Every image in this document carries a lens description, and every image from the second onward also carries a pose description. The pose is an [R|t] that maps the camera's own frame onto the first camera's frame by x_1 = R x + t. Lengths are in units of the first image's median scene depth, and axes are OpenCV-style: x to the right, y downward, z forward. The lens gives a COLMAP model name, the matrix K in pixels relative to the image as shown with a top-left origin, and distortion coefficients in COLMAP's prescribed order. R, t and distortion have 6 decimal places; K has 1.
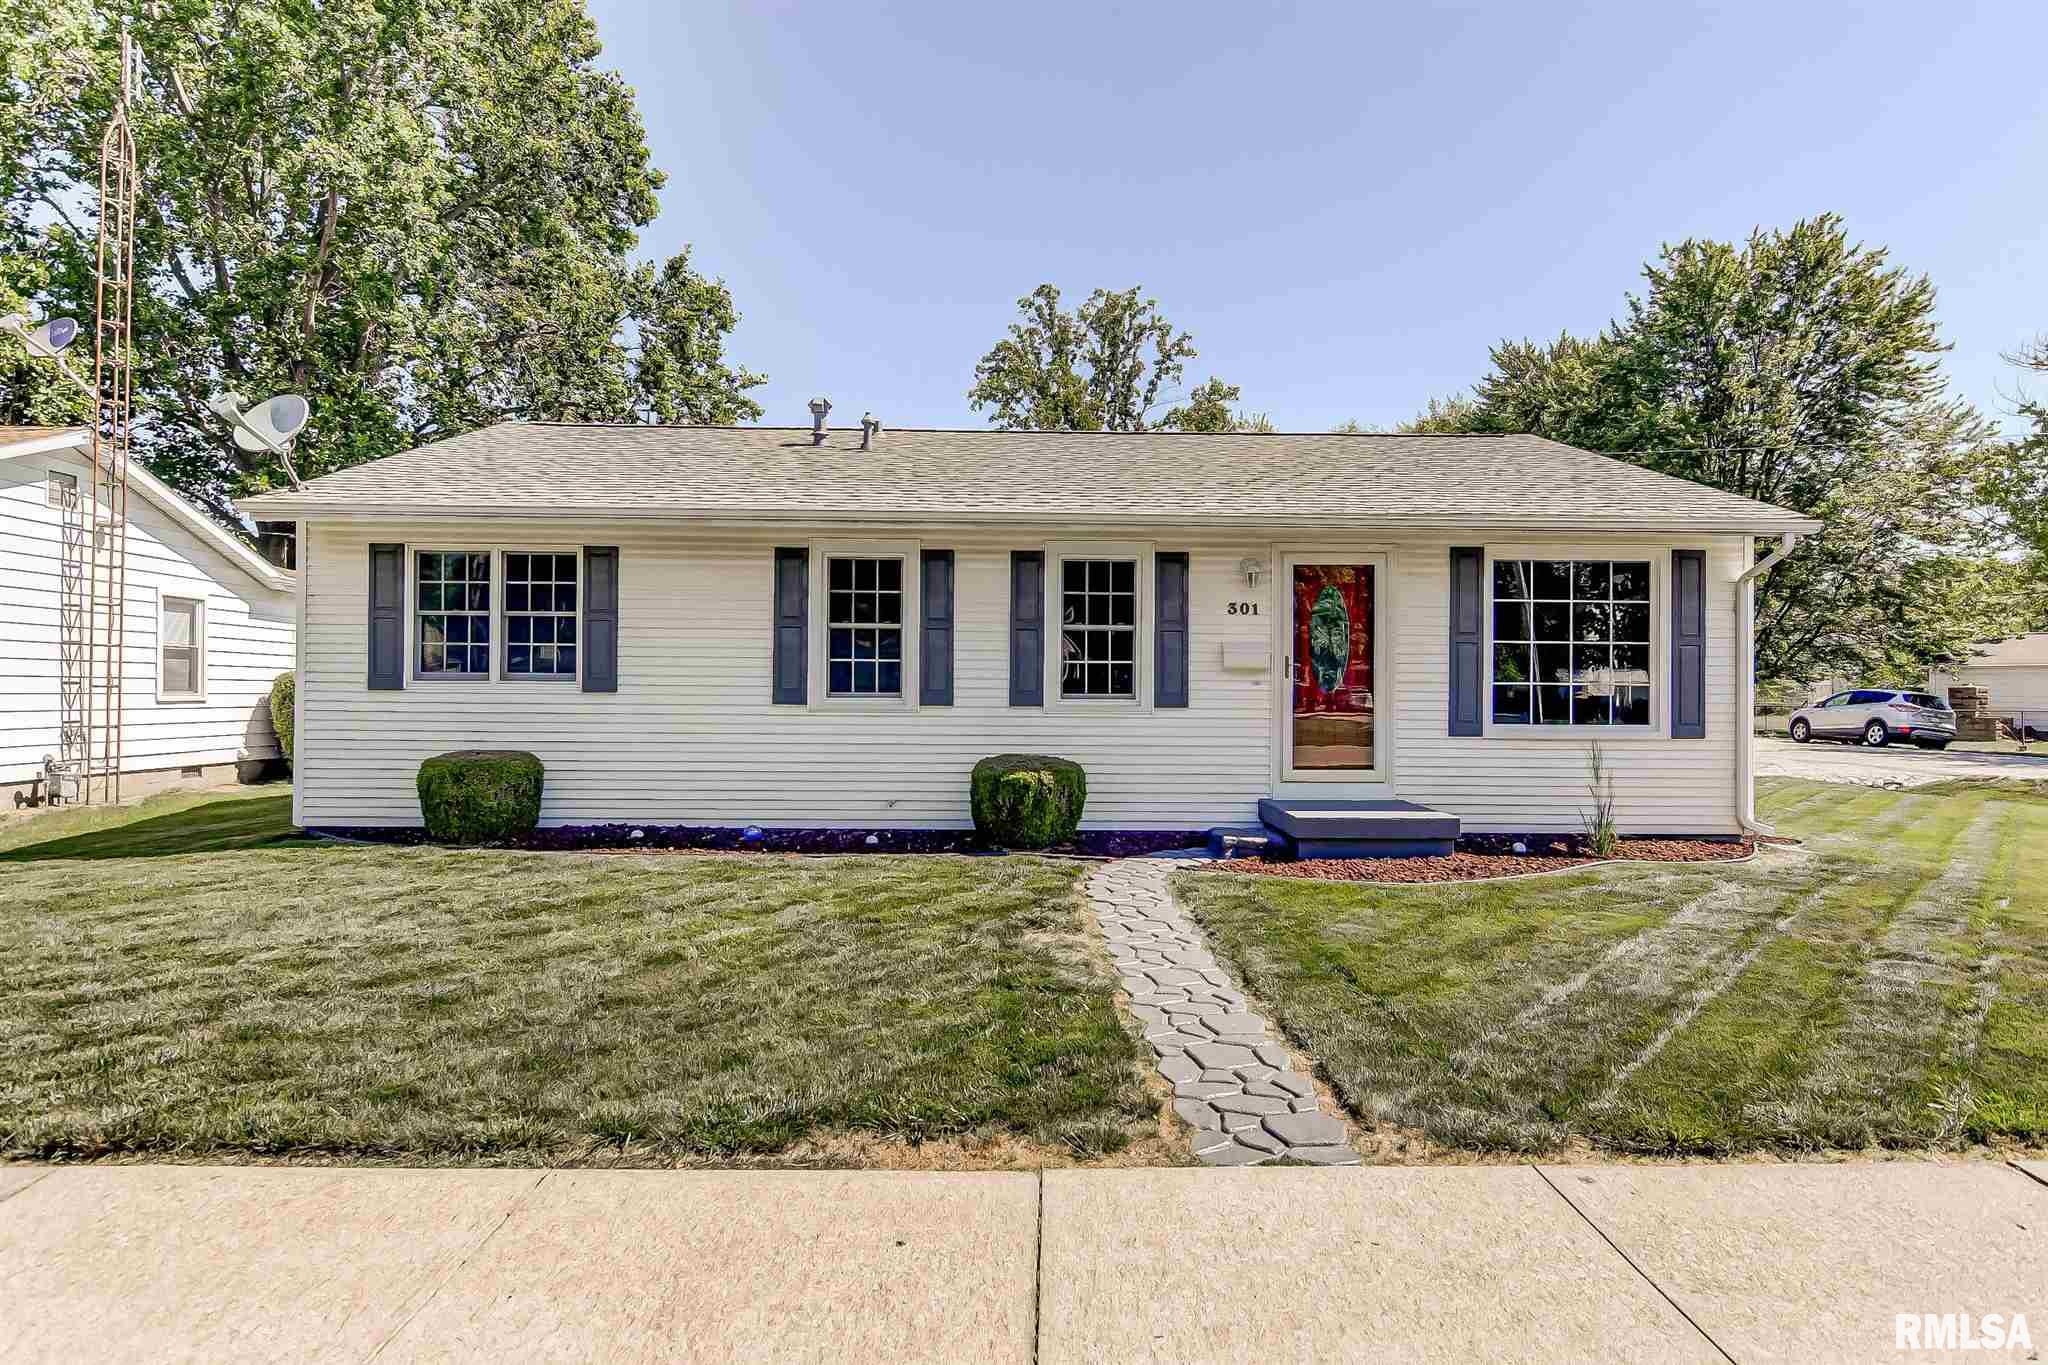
lens RADIAL K [[1016.8, 0, 1042.7], [0, 1016.8, 684.7], [0, 0, 1]] dist [0.004632, -0.000874]
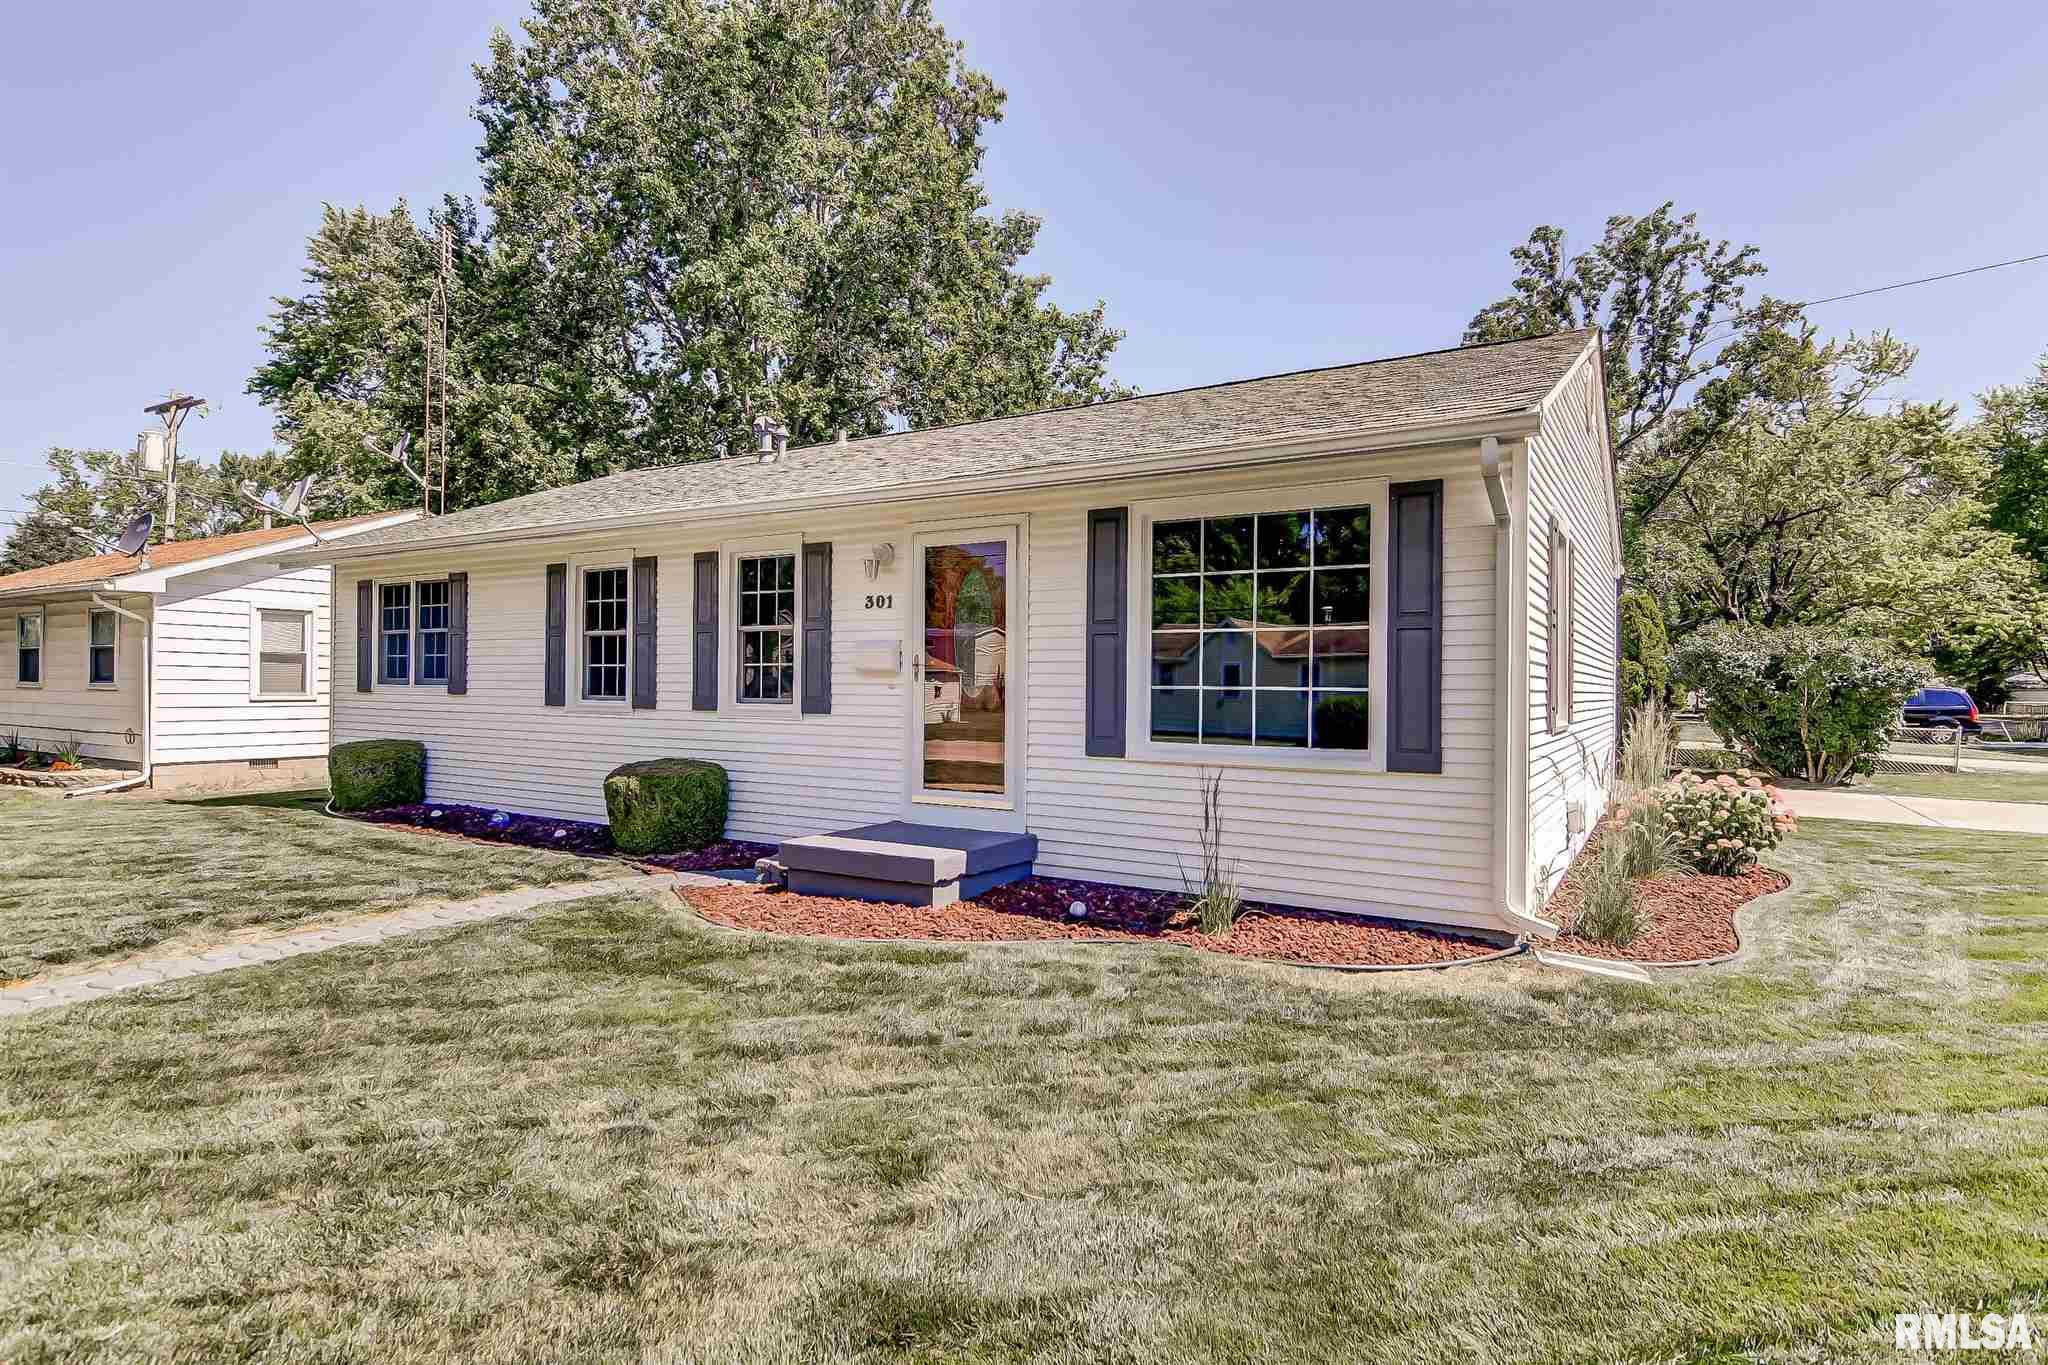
lens RADIAL K [[1016.8, 0, 1042.7], [0, 1016.8, 684.7], [0, 0, 1]] dist [0.004632, -0.000874]
pose [[0.853544, -0.000622, -0.521021, 0.771842], [-0.001062, 0.999995, -0.002935, -0.001031], [0.521020, 0.003058, 0.853539, 0.327458]]
